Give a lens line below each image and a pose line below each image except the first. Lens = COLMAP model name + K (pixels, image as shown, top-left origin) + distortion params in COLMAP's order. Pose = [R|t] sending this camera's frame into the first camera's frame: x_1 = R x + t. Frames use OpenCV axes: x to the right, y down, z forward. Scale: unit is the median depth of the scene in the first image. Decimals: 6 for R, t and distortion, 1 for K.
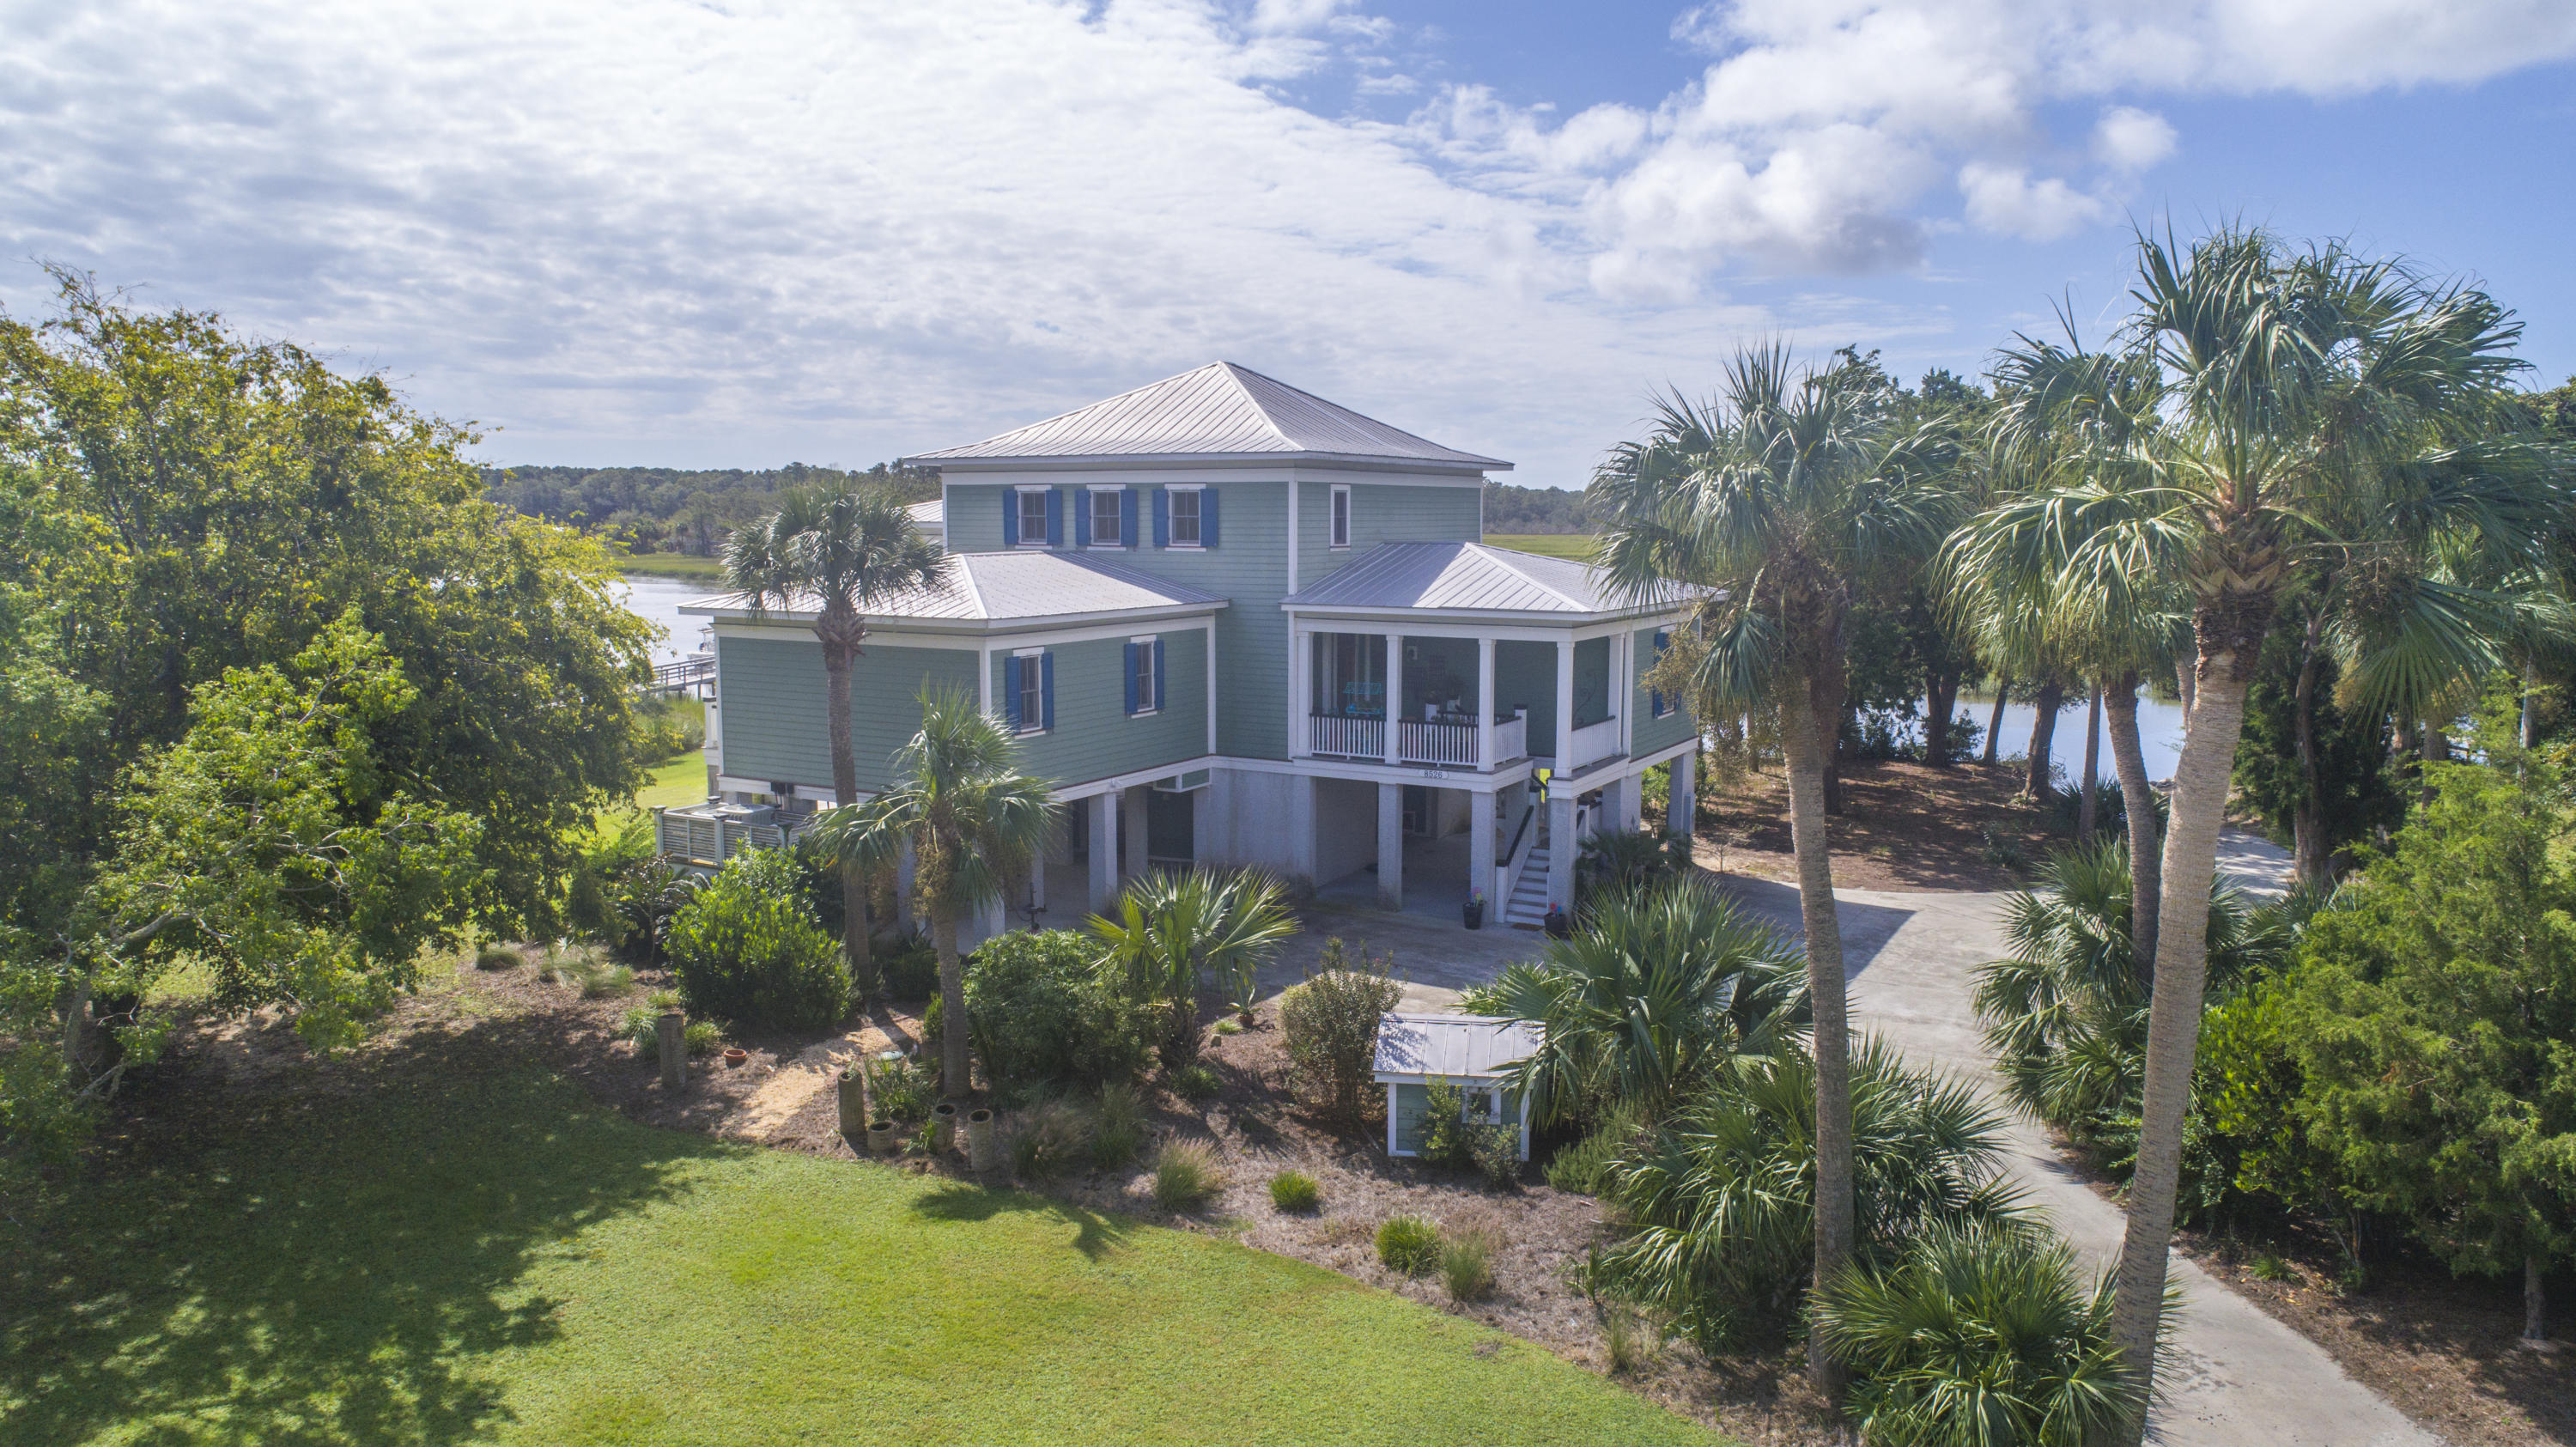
lens RADIAL K [[1729.4, 0, 1294.8], [0, 1729.4, 725.3], [0, 0, 1]] dist [-0.004459, 0.003527]
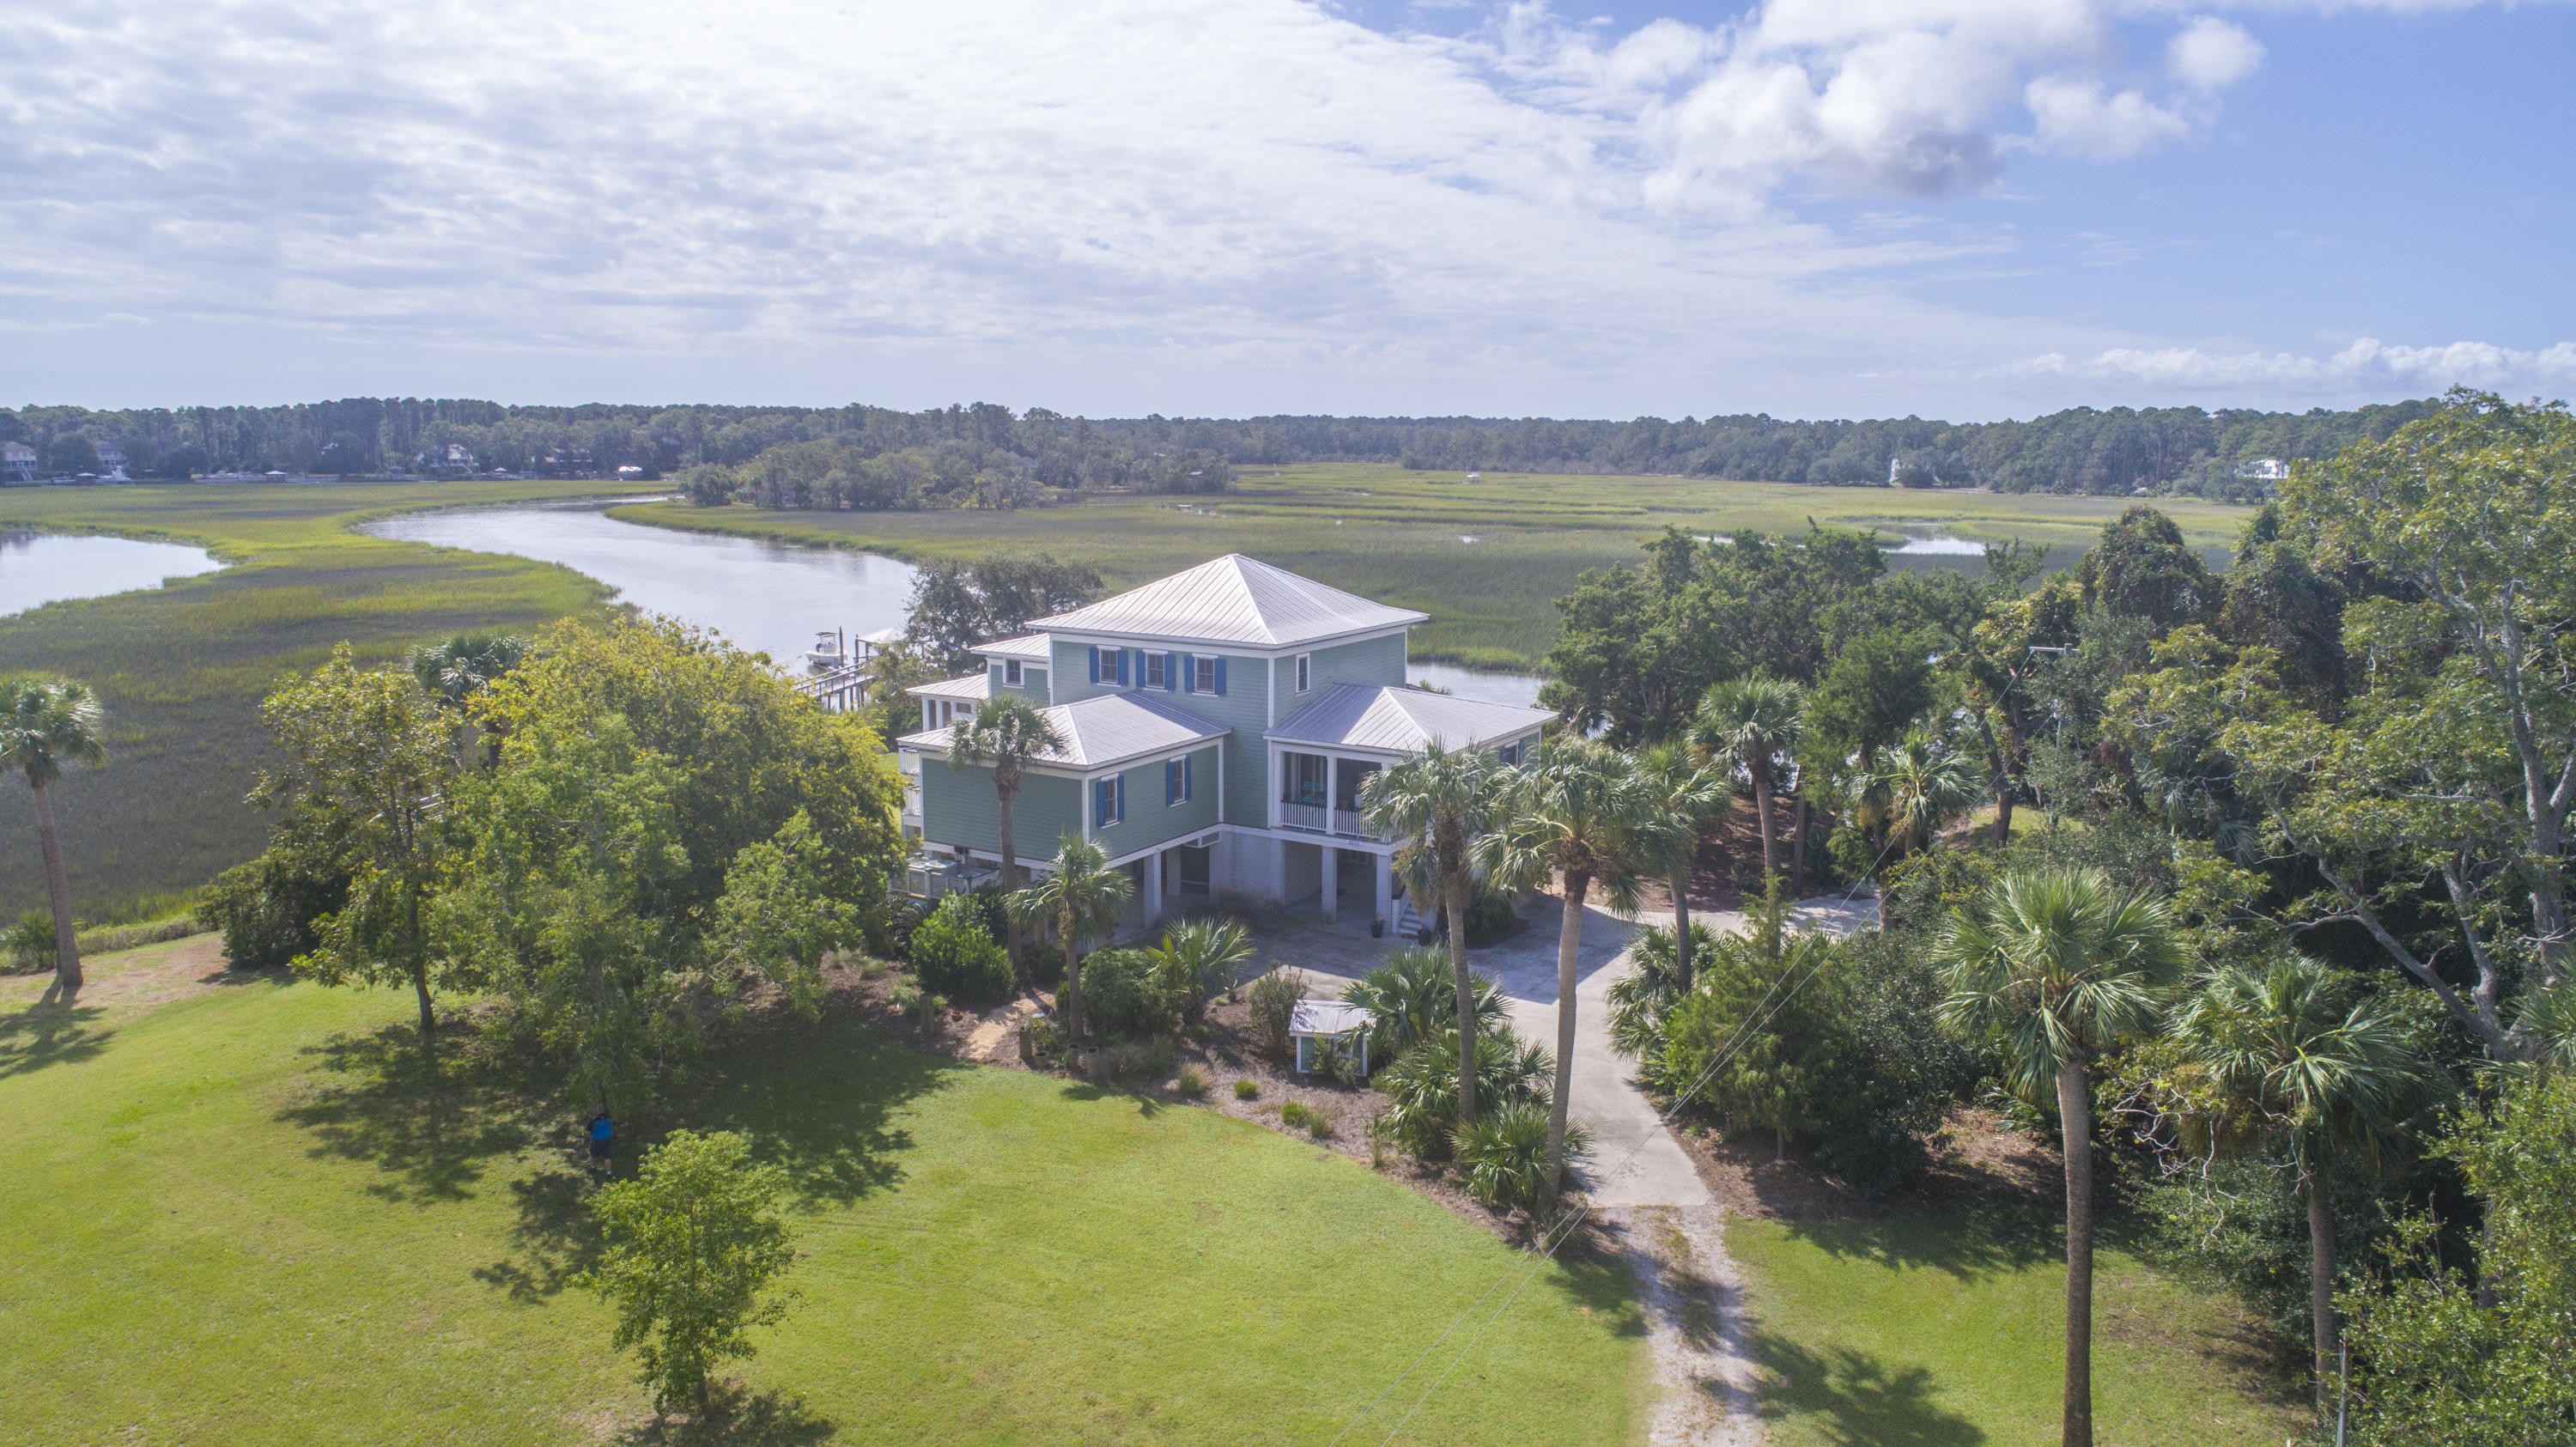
lens RADIAL K [[1729.4, 0, 1294.8], [0, 1729.4, 725.3], [0, 0, 1]] dist [-0.004459, 0.003527]
pose [[0.999572, 0.008554, -0.027965, 0.093303], [-0.007264, 0.998919, 0.045903, -0.214071], [0.028327, -0.045681, 0.998554, -0.858490]]
